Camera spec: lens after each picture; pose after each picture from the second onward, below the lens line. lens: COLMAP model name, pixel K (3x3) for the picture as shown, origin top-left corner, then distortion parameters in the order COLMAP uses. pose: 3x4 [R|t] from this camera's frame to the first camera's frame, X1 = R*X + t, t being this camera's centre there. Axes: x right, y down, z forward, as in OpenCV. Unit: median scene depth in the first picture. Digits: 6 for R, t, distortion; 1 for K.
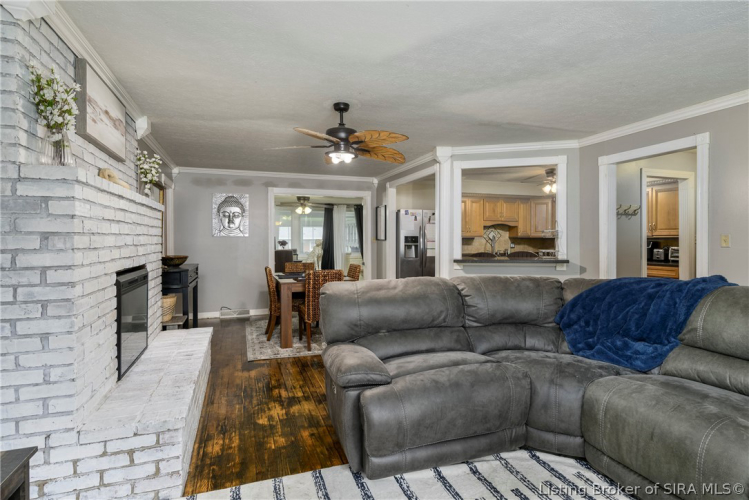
lens RADIAL K [[405.3, 0, 387.6], [0, 405.3, 240.3], [0, 0, 1]] dist [-0.001022, -0.000232]
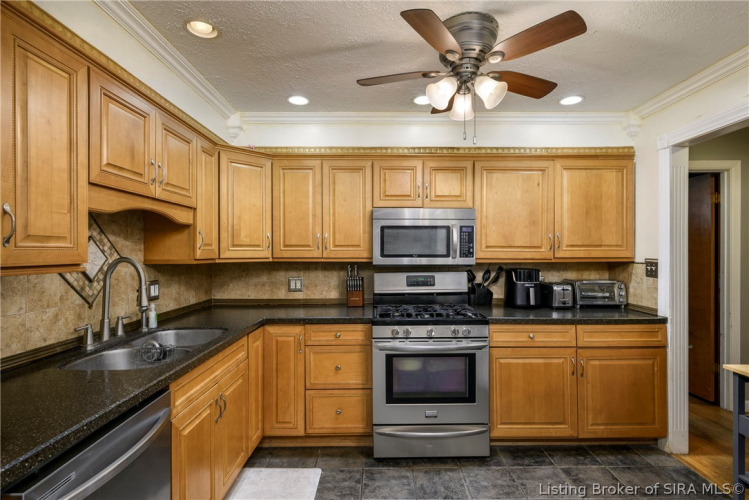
lens RADIAL K [[377.6, 0, 378.6], [0, 377.6, 253.3], [0, 0, 1]] dist [-0.004231, -0.000868]
pose [[0.337376, -0.001838, 0.941368, 0.145221], [0.004879, 0.999988, 0.000204, -0.018686], [-0.941357, 0.004524, 0.337381, 1.025273]]
